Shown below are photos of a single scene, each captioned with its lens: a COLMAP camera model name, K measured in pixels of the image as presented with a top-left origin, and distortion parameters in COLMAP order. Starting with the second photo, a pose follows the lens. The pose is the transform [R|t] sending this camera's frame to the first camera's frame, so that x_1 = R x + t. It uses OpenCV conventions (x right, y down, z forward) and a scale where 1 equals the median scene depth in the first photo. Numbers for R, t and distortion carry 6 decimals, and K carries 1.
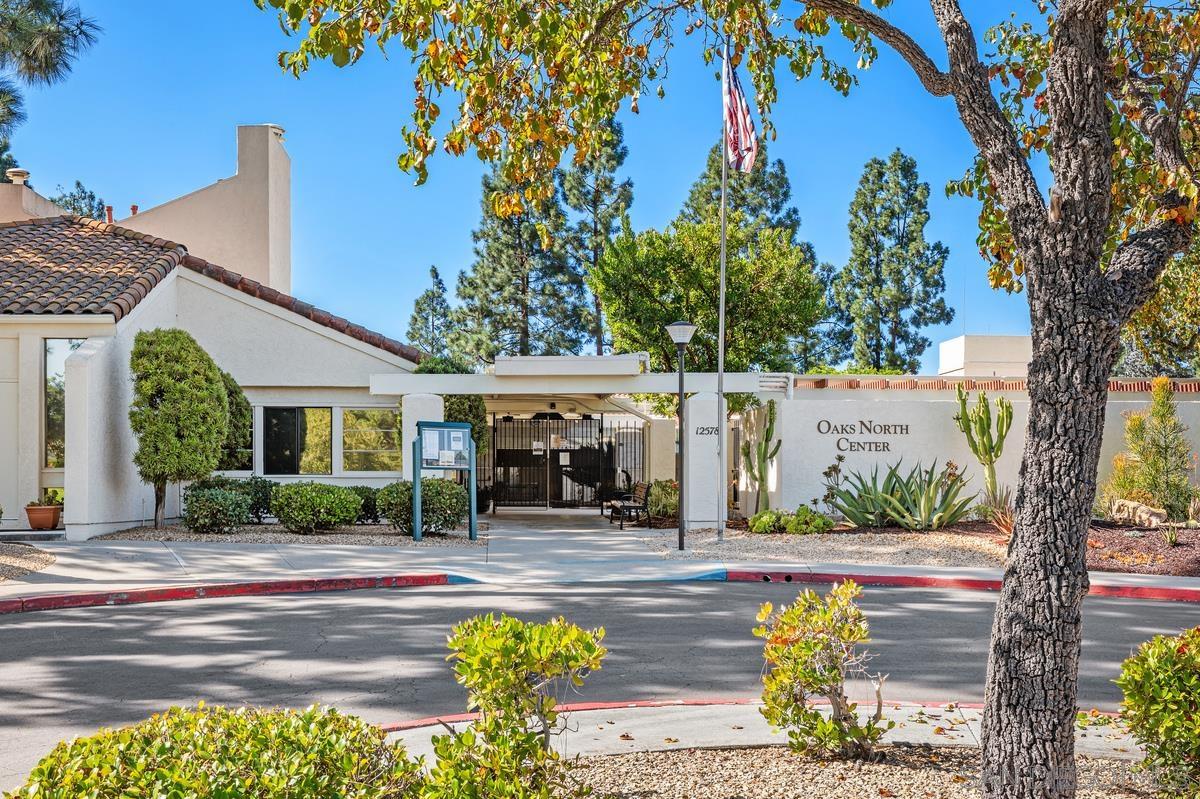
lens RADIAL K [[1290.1, 0, 606.8], [0, 1290.1, 488.7], [0, 0, 1]] dist [-0.003429, 0.000000]
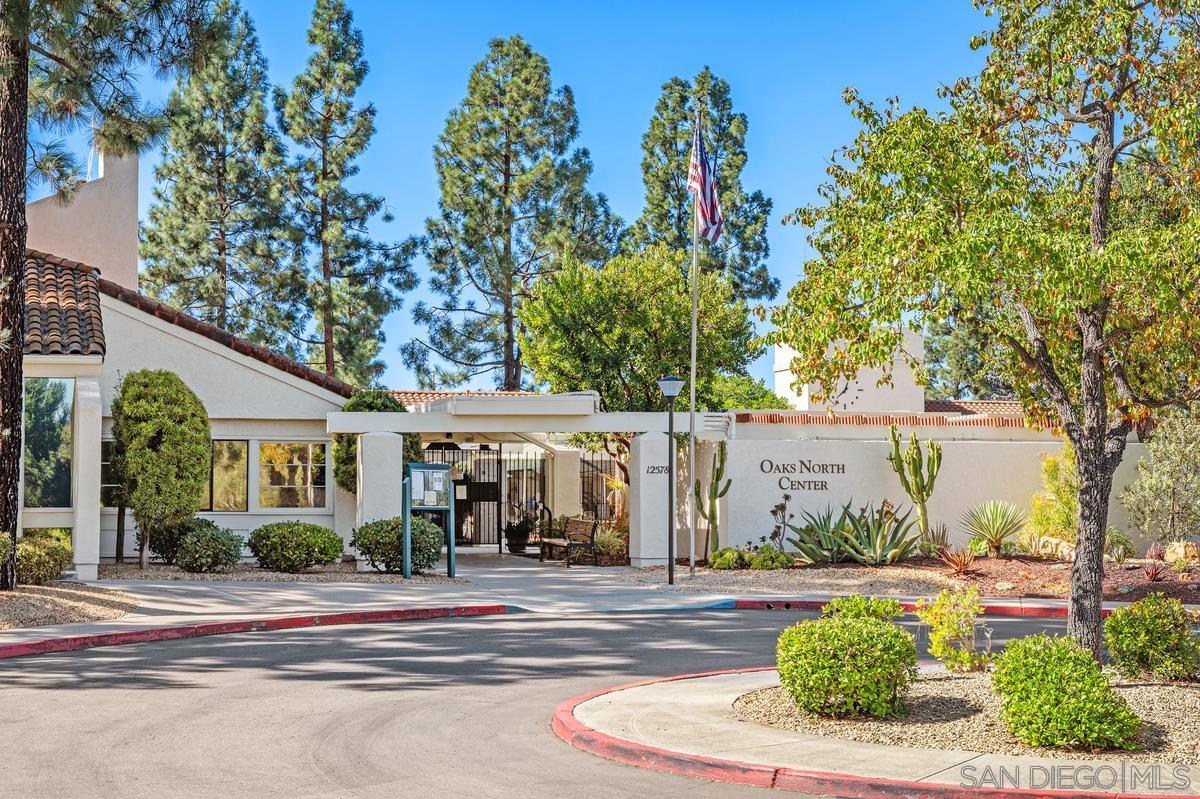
lens RADIAL K [[1993.7, 0, 599.7], [0, 1993.7, 398.5], [0, 0, 1]] dist [-0.001776, 0.000000]
pose [[0.980619, 0.010170, 0.195662, -0.259532], [0.001127, 0.998343, -0.057539, -0.009776], [-0.195923, 0.056644, 0.978982, -0.507196]]
